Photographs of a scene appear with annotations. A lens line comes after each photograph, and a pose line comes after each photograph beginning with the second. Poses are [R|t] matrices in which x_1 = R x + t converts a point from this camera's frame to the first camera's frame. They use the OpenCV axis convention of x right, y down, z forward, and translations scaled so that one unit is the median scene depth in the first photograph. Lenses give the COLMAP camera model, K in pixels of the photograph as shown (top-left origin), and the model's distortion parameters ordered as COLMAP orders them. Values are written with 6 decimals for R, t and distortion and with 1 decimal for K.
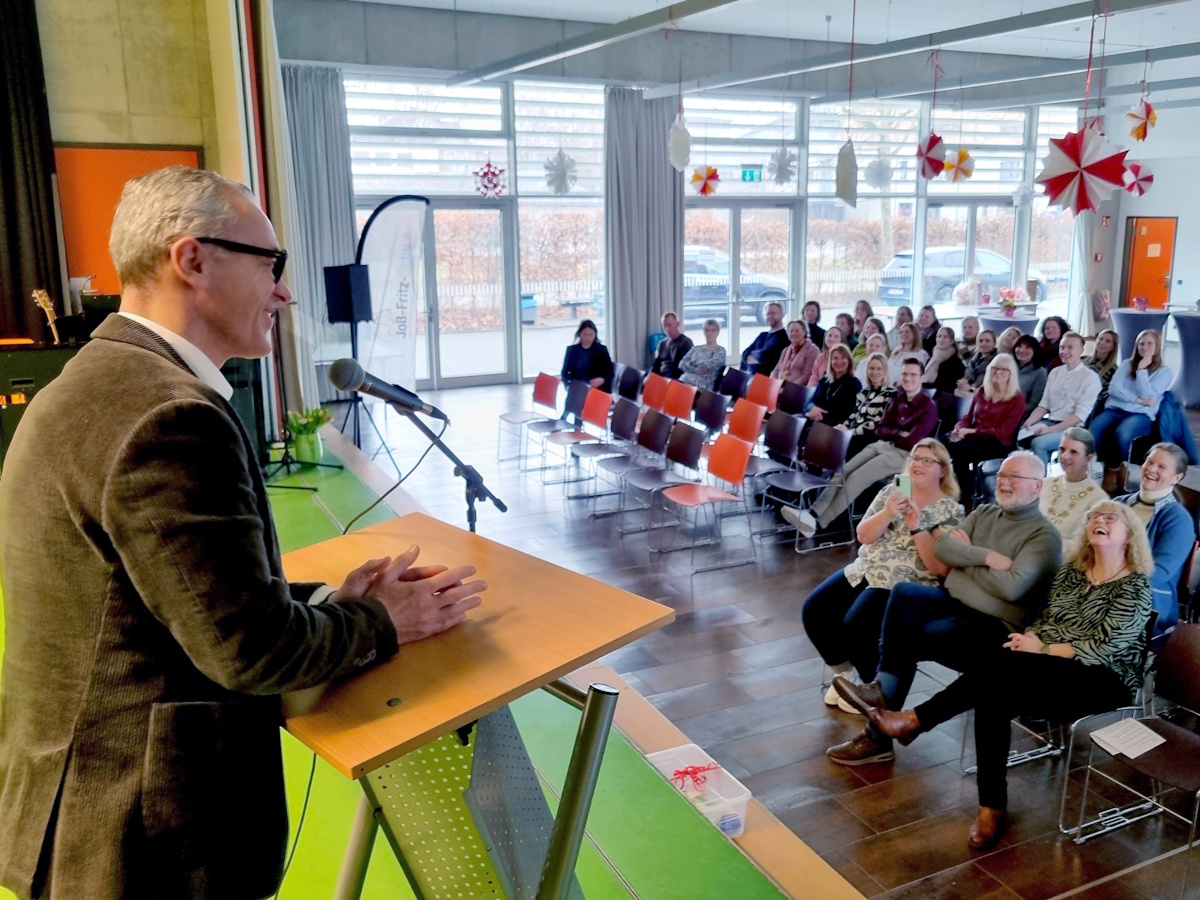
lens RADIAL K [[1065.0, 0, 600.0], [0, 1065.0, 450.0], [0, 0, 1]] dist [-0.013074, 0.002230]
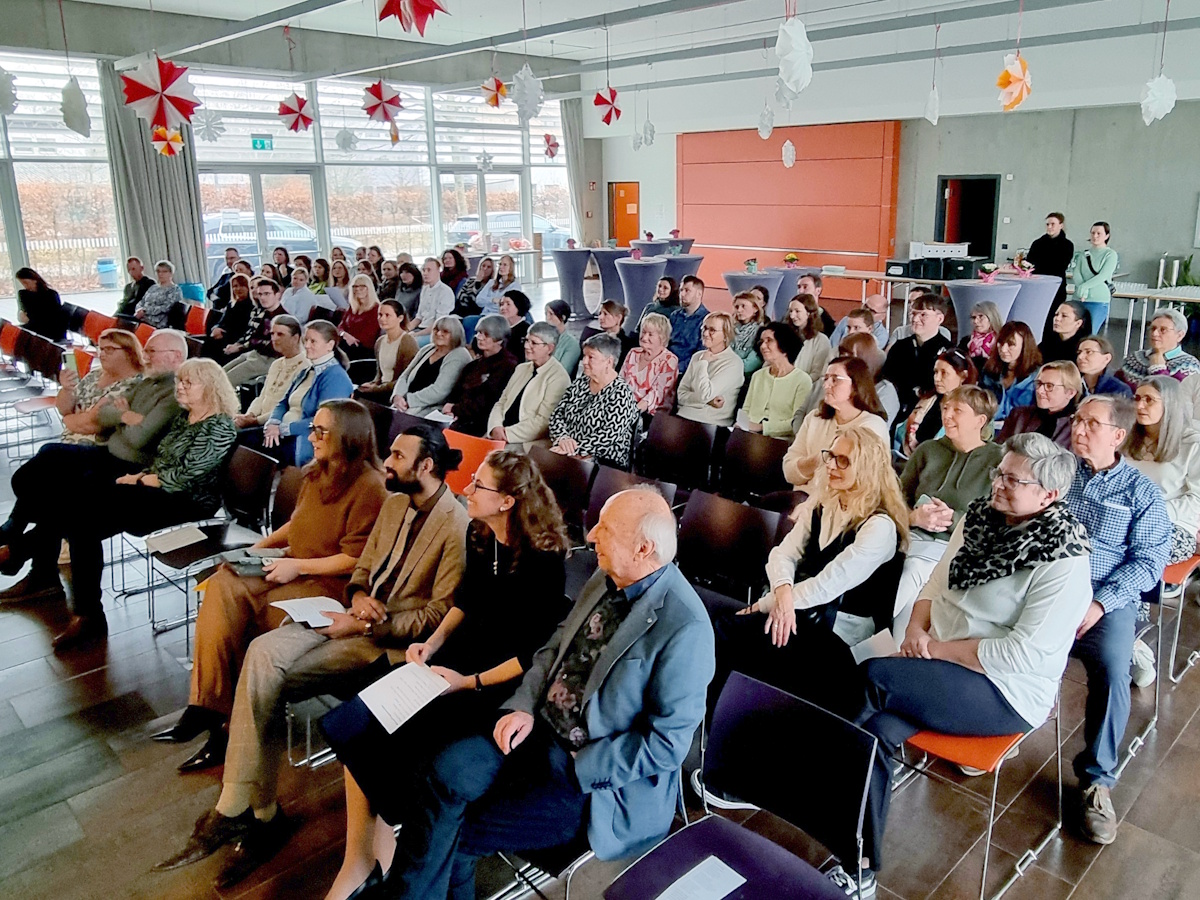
lens RADIAL K [[876.0, 0, 600.0], [0, 876.0, 450.0], [0, 0, 1]] dist [-0.008555, -0.004002]
pose [[0.952101, -0.092308, 0.291518, 0.186039], [0.073741, 0.994523, 0.074071, 0.033033], [-0.296758, -0.049026, 0.953693, -0.044464]]
